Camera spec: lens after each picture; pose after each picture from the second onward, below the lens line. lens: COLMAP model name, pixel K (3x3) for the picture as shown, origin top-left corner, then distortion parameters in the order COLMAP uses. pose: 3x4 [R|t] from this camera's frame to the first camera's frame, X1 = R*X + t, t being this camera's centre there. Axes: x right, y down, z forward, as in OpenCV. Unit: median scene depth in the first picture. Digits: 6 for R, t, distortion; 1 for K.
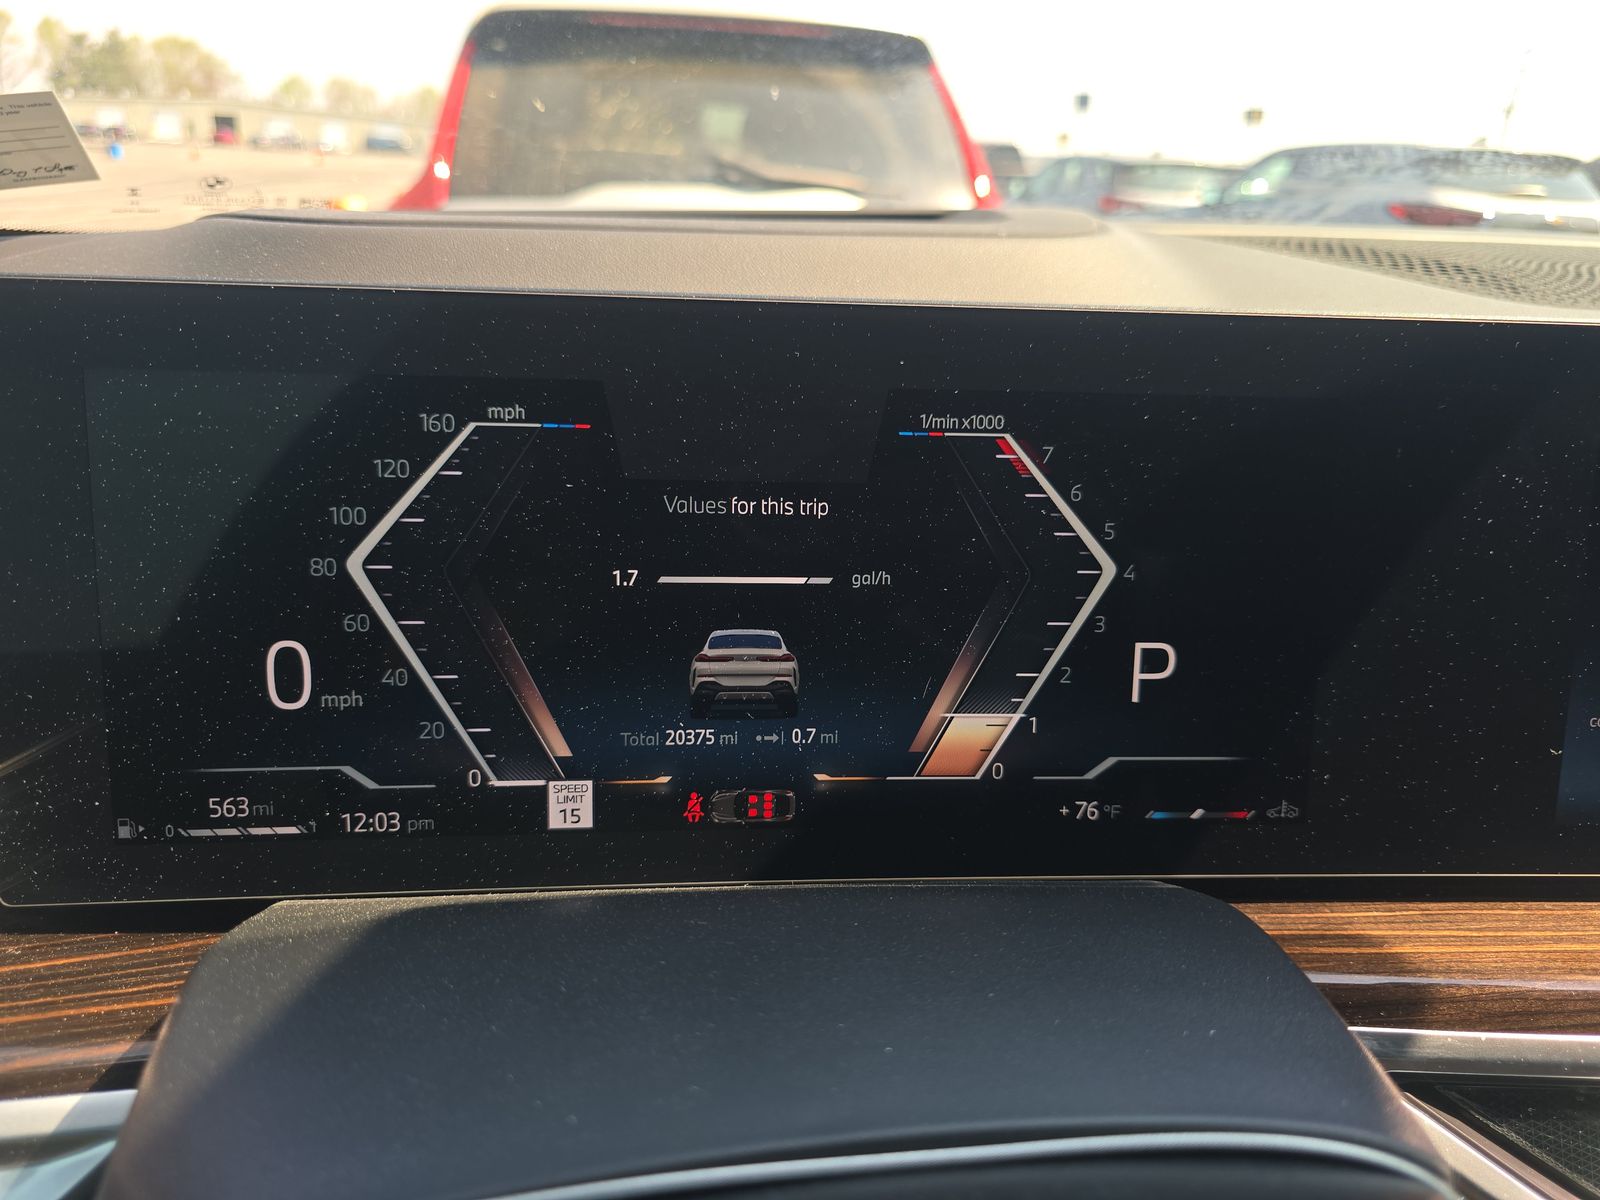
lens RADIAL K [[1084.9, 0, 799.8], [0, 1084.9, 614.9], [0, 0, 1]] dist [0.018634, -0.030545]
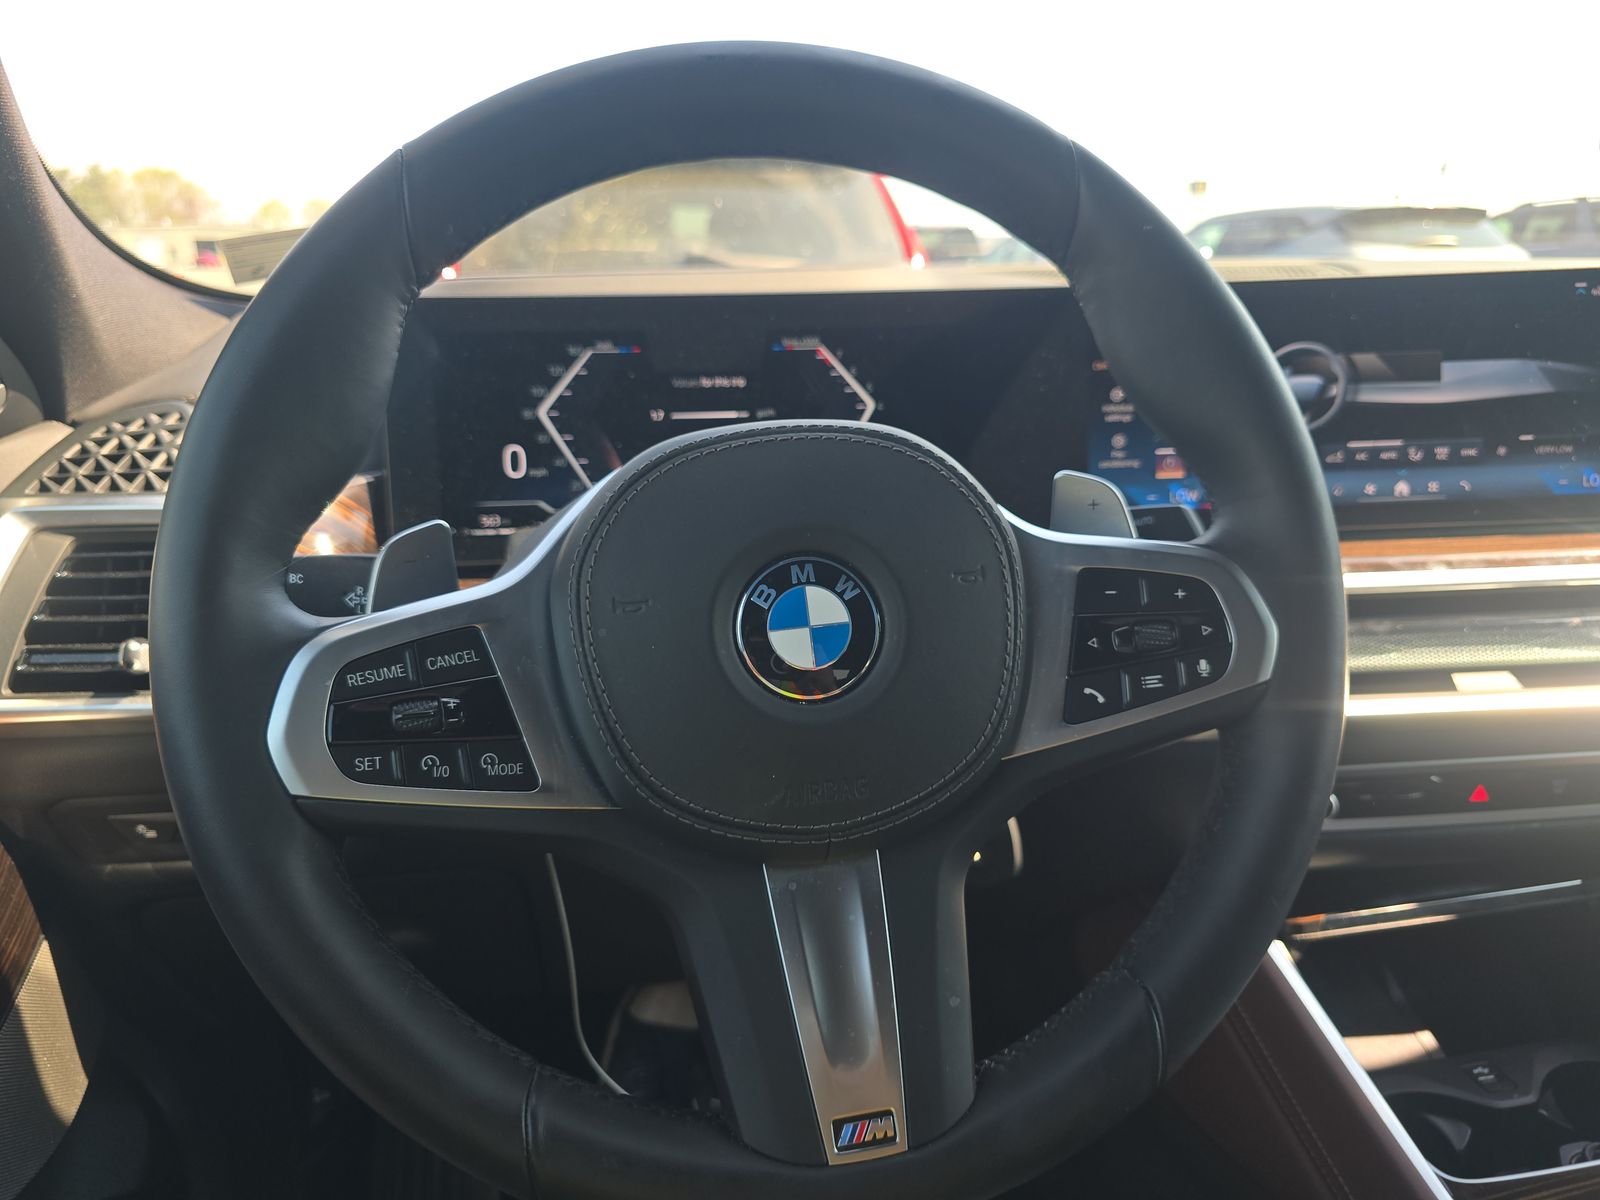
lens RADIAL K [[1084.9, 0, 805.4], [0, 1084.9, 606.9], [0, 0, 1]] dist [0.018634, -0.030545]
pose [[0.998157, -0.058586, 0.015816, 0.008821], [0.059663, 0.995047, -0.079507, 0.054680], [-0.011080, 0.080304, 0.996709, -0.121151]]
